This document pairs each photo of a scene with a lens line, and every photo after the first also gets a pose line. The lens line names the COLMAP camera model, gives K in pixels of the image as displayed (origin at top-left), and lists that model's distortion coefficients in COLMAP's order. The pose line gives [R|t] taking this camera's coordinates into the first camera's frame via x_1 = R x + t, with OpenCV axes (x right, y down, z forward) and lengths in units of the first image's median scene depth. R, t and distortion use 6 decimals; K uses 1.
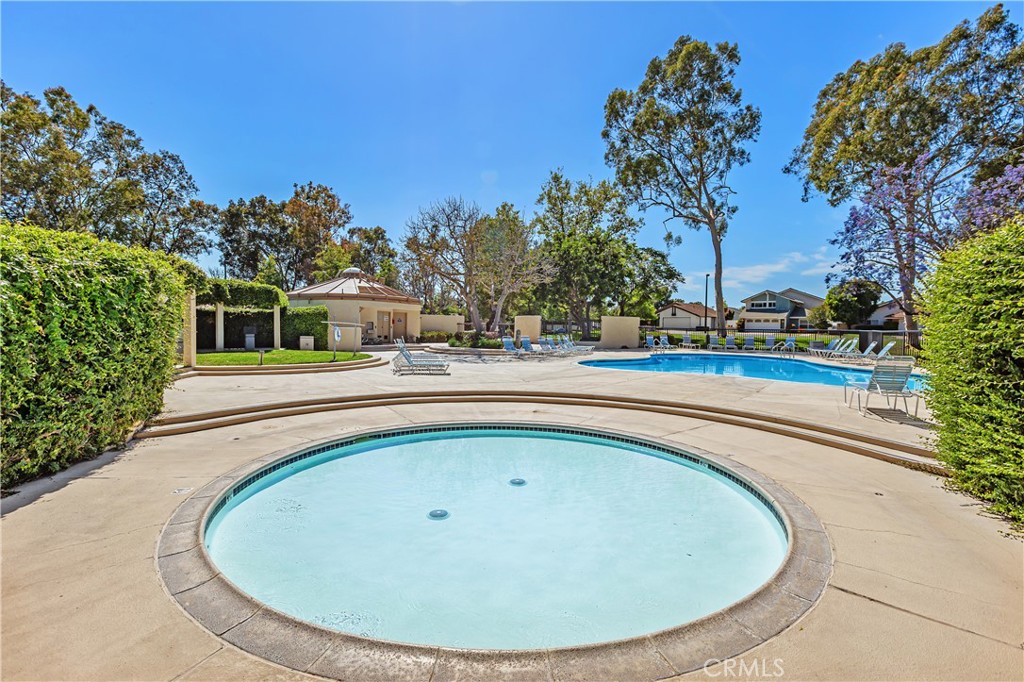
lens RADIAL K [[453.1, 0, 513.2], [0, 453.1, 347.0], [0, 0, 1]] dist [0.000243, -0.000079]
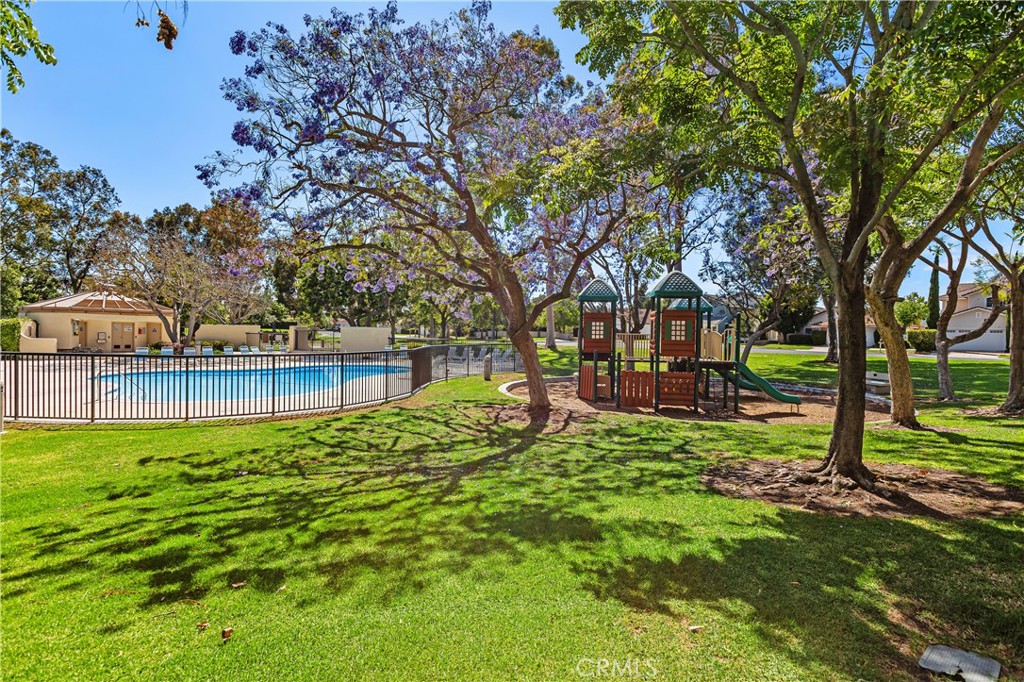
lens RADIAL K [[509.9, 0, 507.0], [0, 509.9, 340.4], [0, 0, 1]] dist [-0.004313, -0.001936]
pose [[0.993339, 0.006512, -0.115044, 0.402294], [-0.010071, 0.999487, -0.030389, -0.005088], [0.114787, 0.031346, 0.992895, -0.049719]]
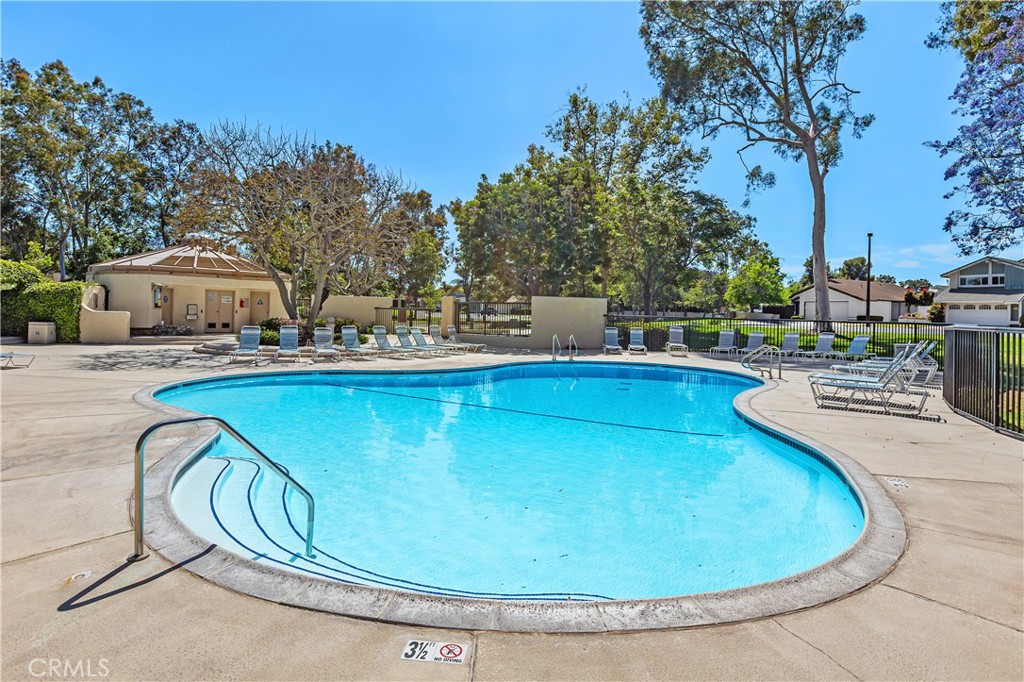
lens RADIAL K [[558.5, 0, 493.1], [0, 558.5, 314.4], [0, 0, 1]] dist [0.004684, 0.001848]
pose [[0.954576, 0.009072, -0.297829, 0.215198], [-0.021876, 0.998973, -0.039687, -0.007058], [0.297162, 0.044399, 0.953794, 0.141838]]
